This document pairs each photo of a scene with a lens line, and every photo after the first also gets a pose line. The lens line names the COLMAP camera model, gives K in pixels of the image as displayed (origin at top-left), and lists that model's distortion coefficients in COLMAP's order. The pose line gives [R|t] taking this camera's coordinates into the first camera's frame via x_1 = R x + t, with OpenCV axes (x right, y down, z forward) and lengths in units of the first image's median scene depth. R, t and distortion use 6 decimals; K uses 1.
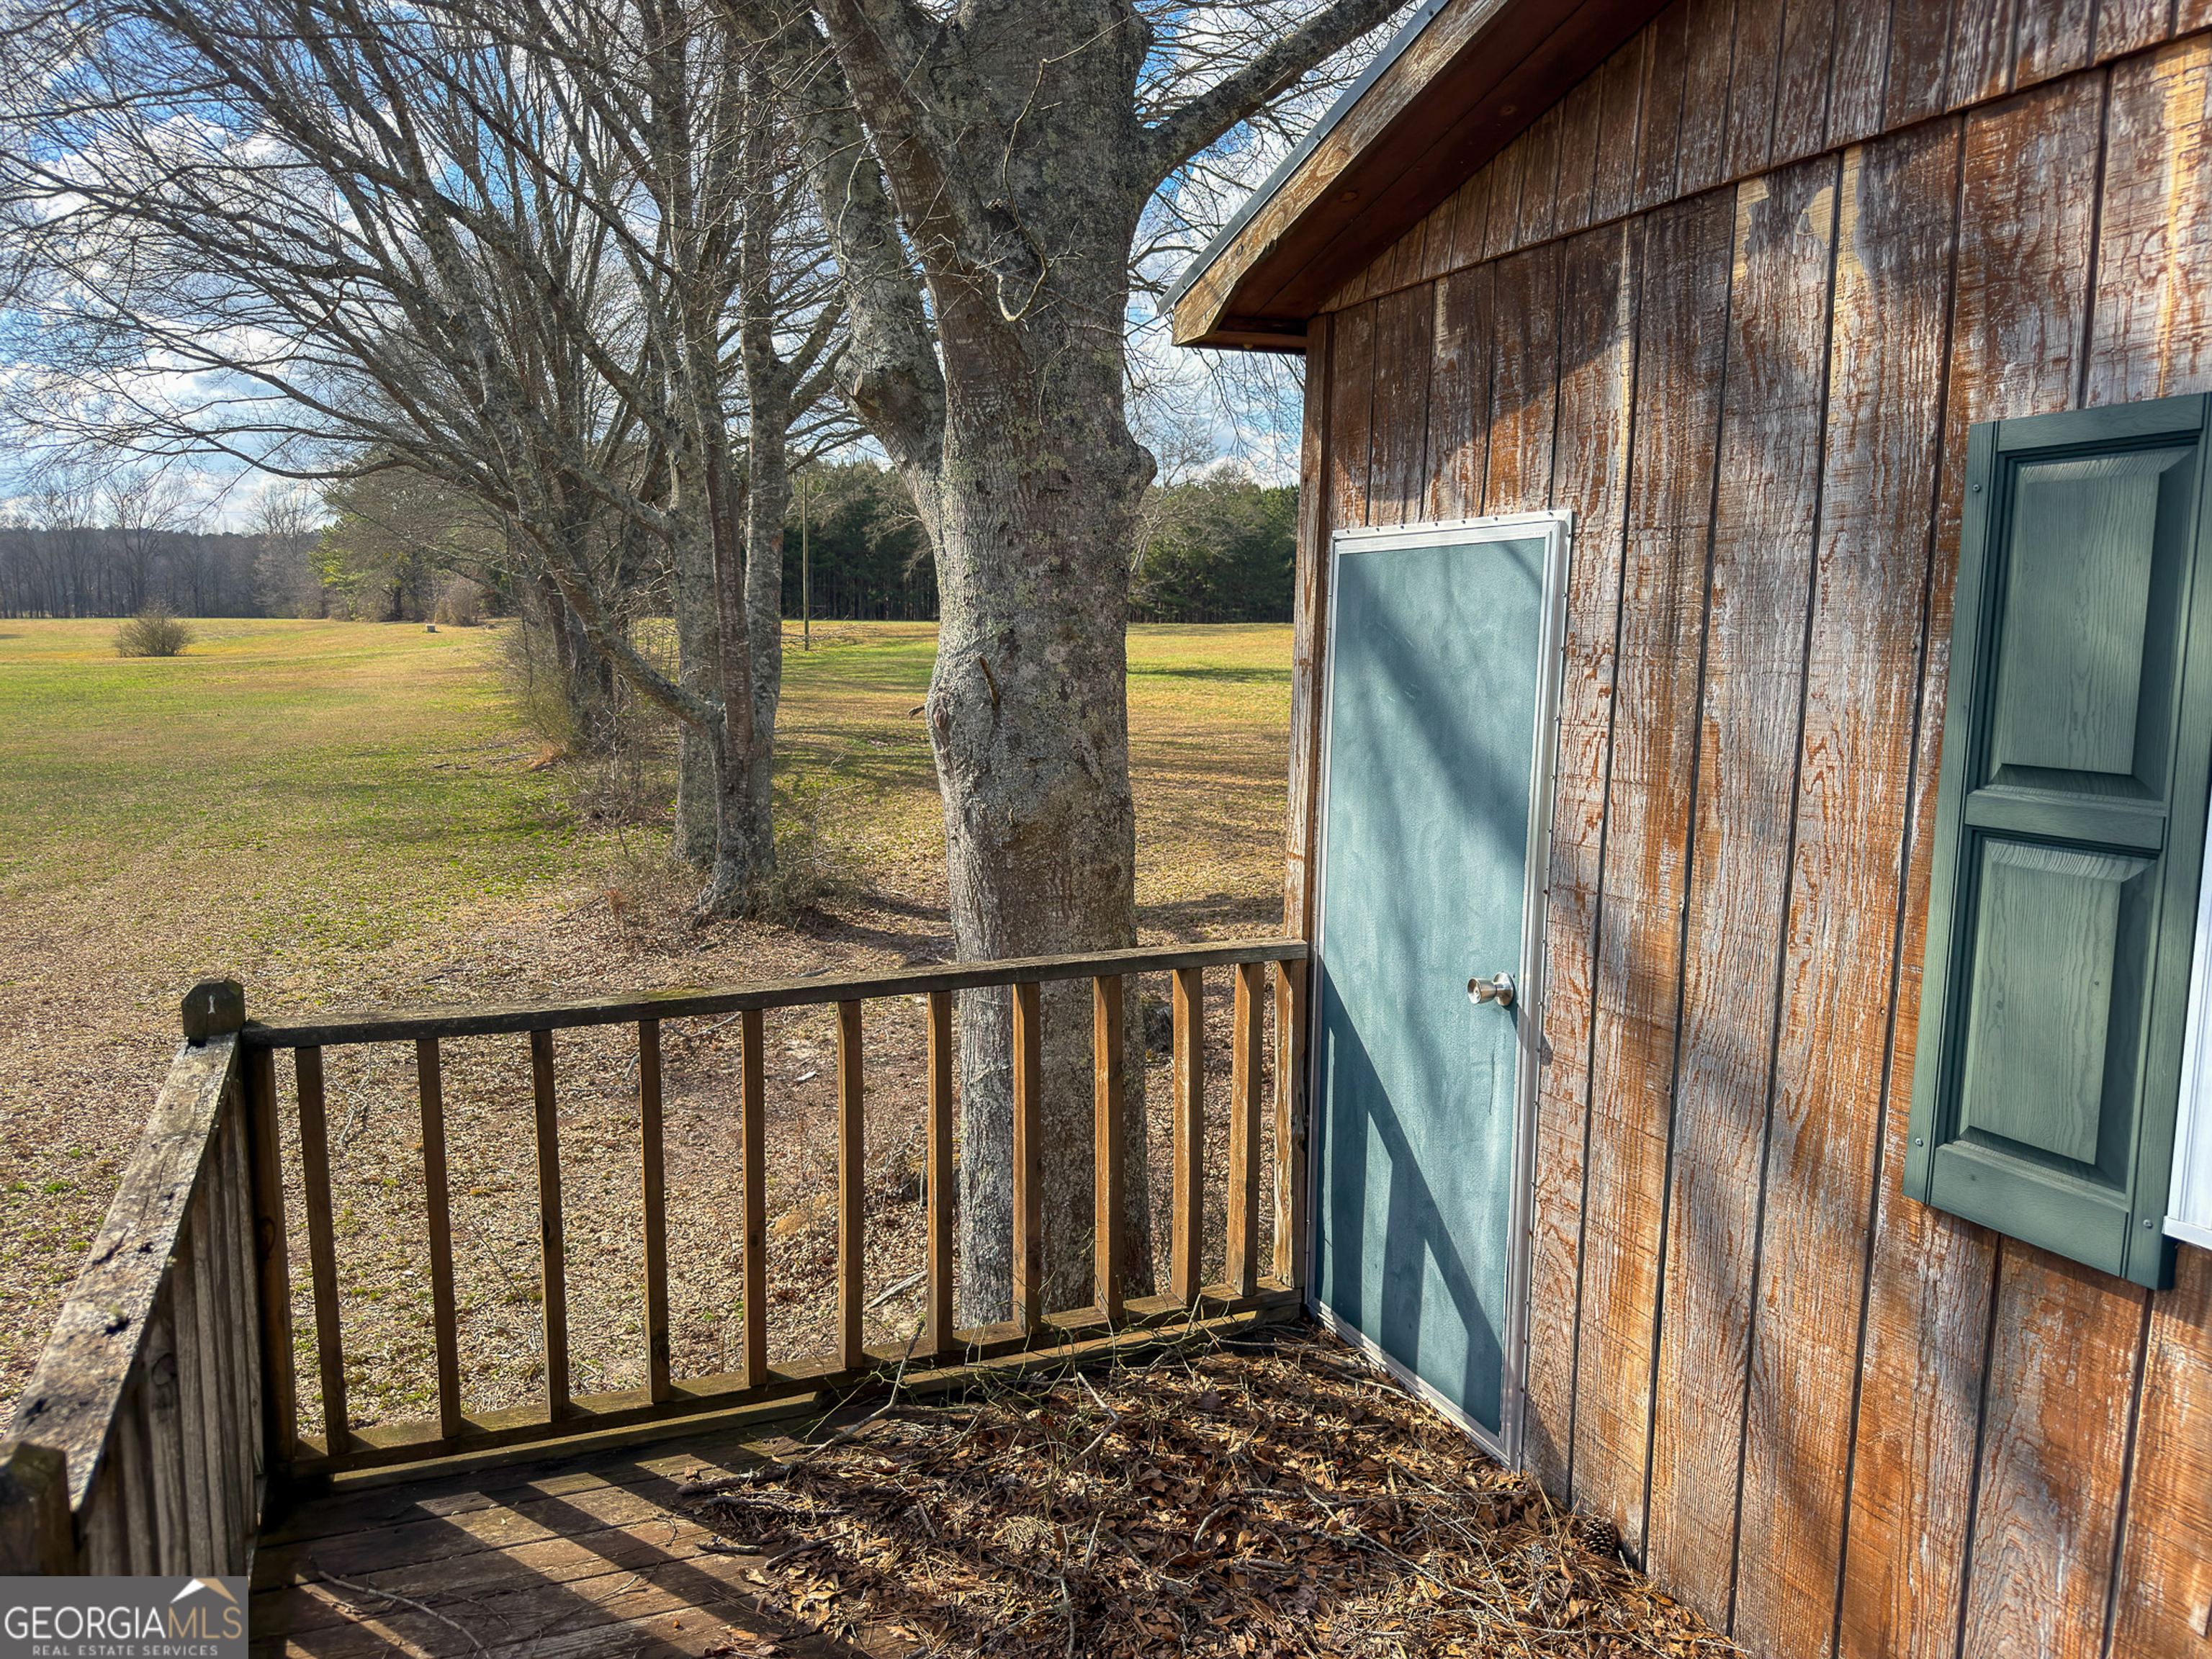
lens RADIAL K [[1618.9, 0, 1106.0], [0, 1618.9, 829.5], [0, 0, 1]] dist [0.143981, -0.231399]
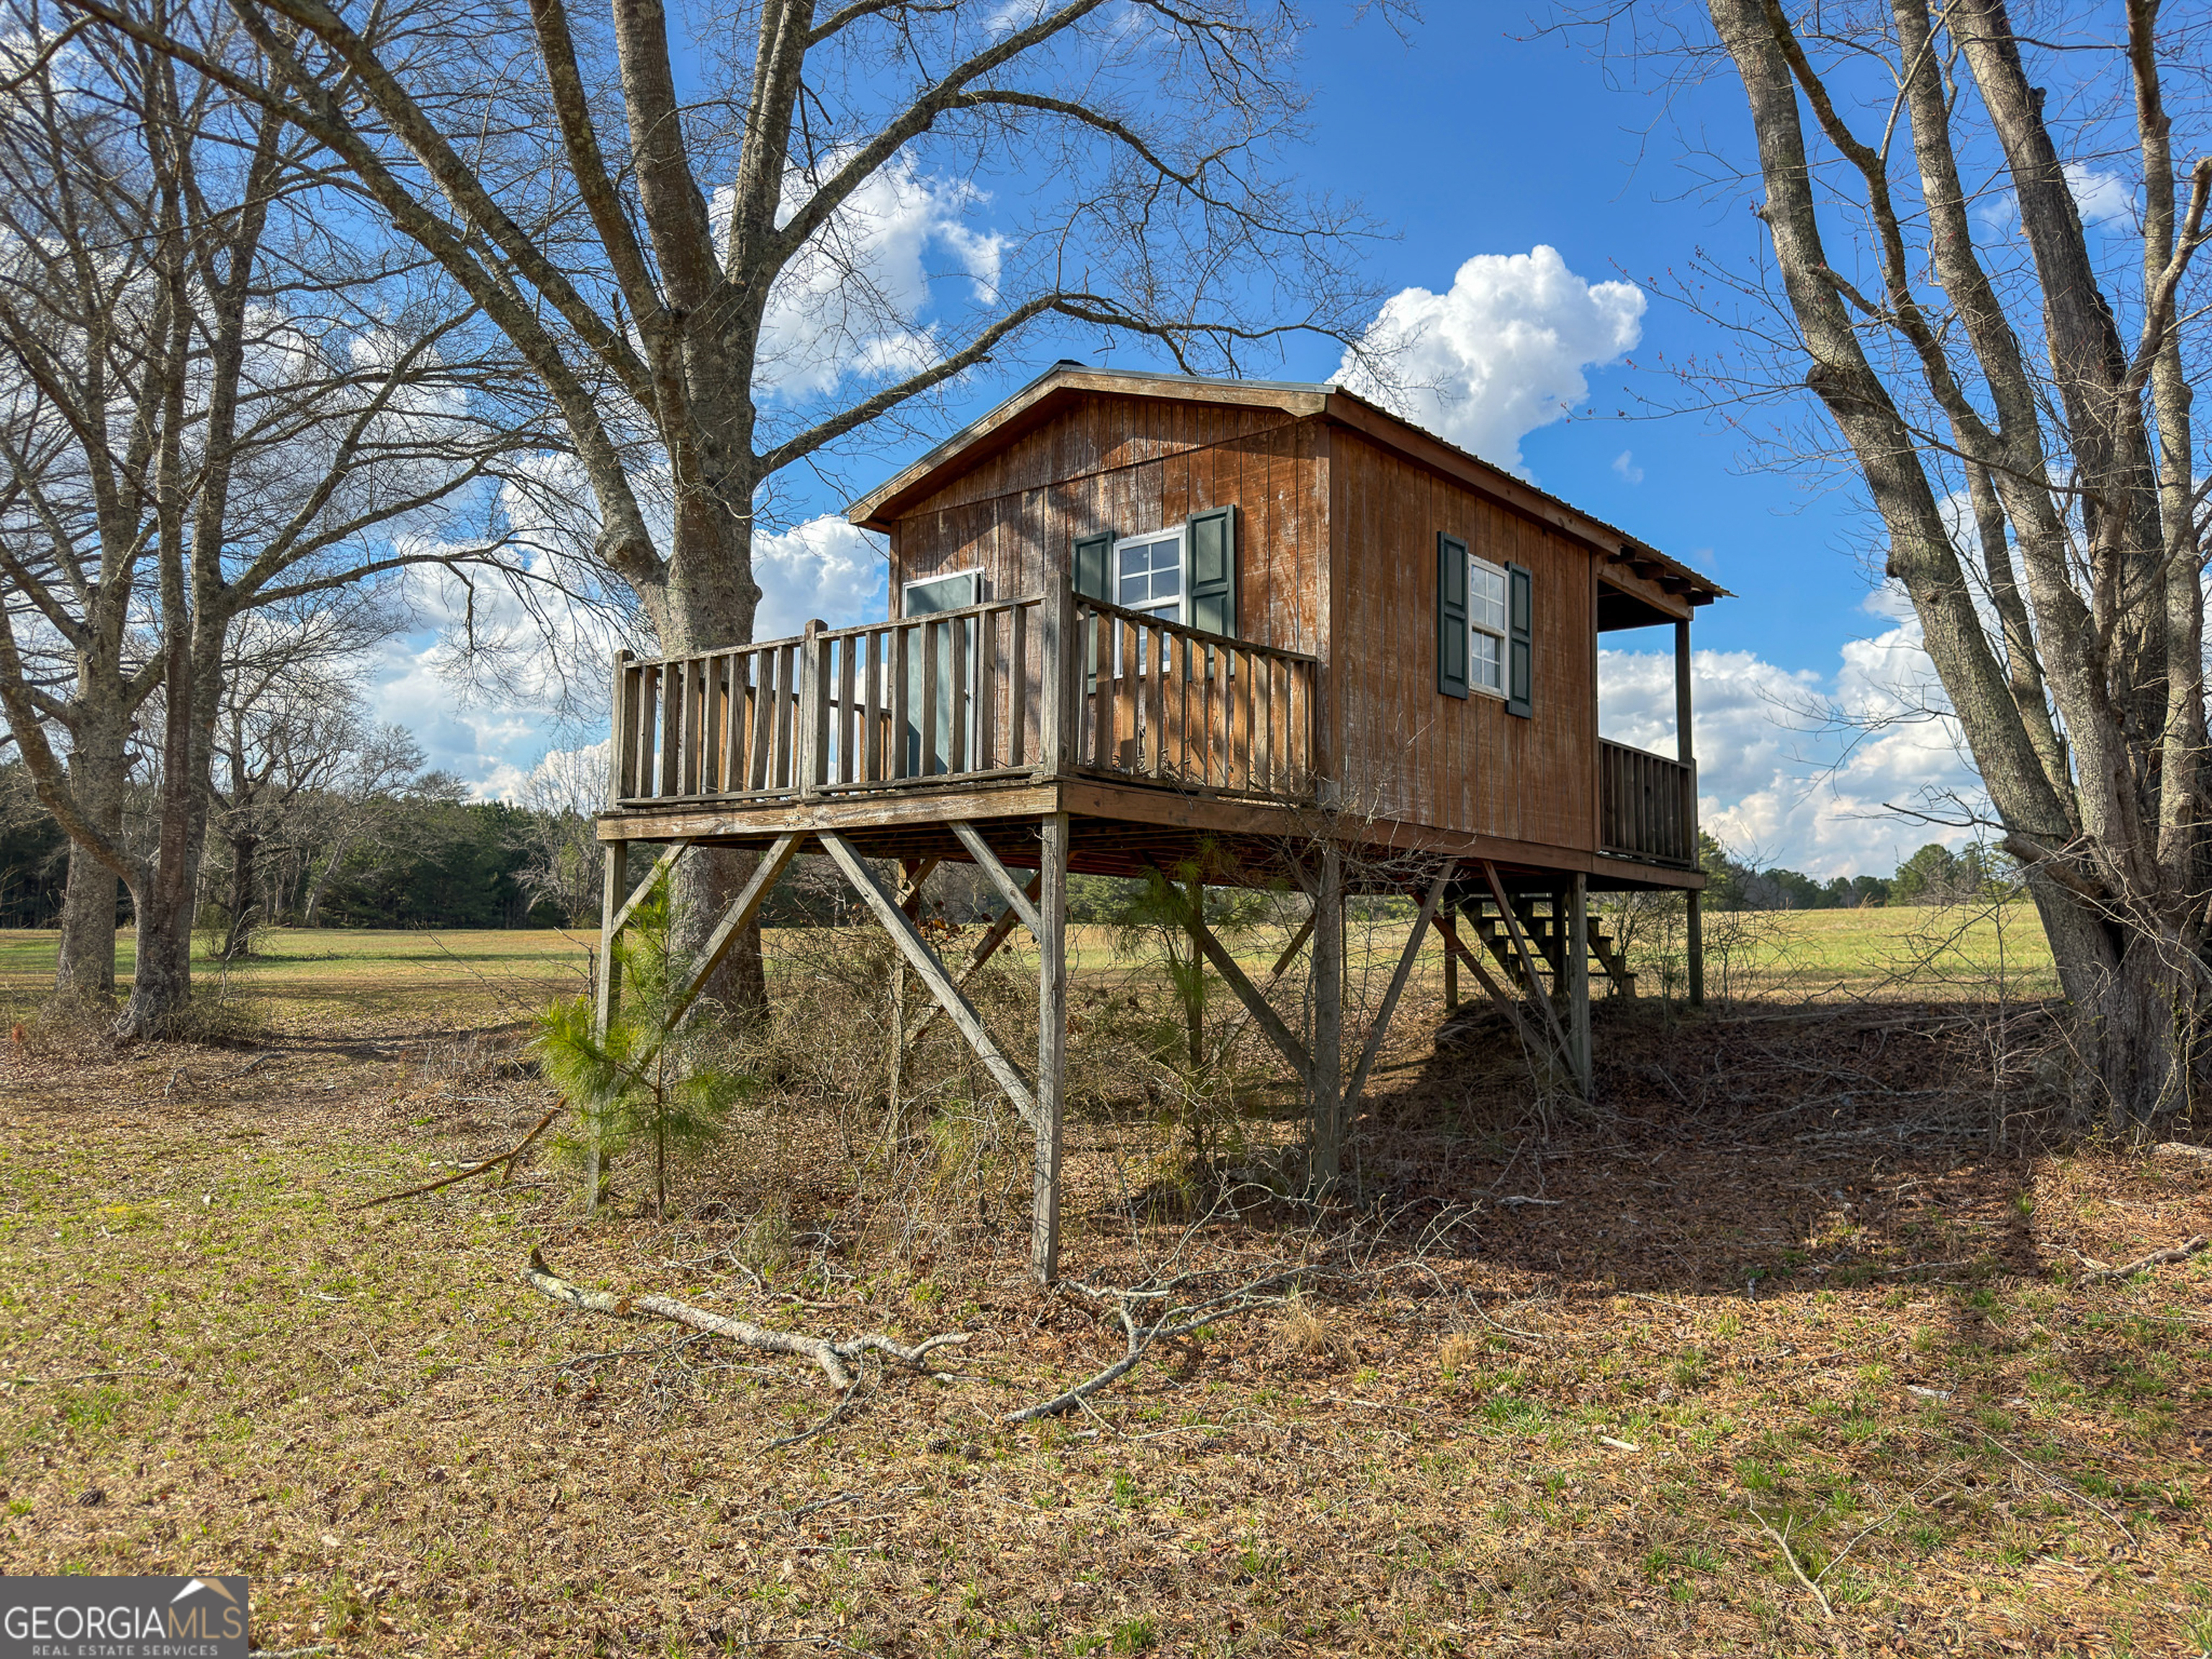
lens RADIAL K [[1618.9, 0, 1106.0], [0, 1618.9, 829.5], [0, 0, 1]] dist [0.143981, -0.231399]
pose [[0.889323, 0.033261, 0.456069, -1.075871], [0.058322, 0.980956, -0.185267, 1.029924], [-0.453546, 0.191361, 0.870446, -2.131829]]
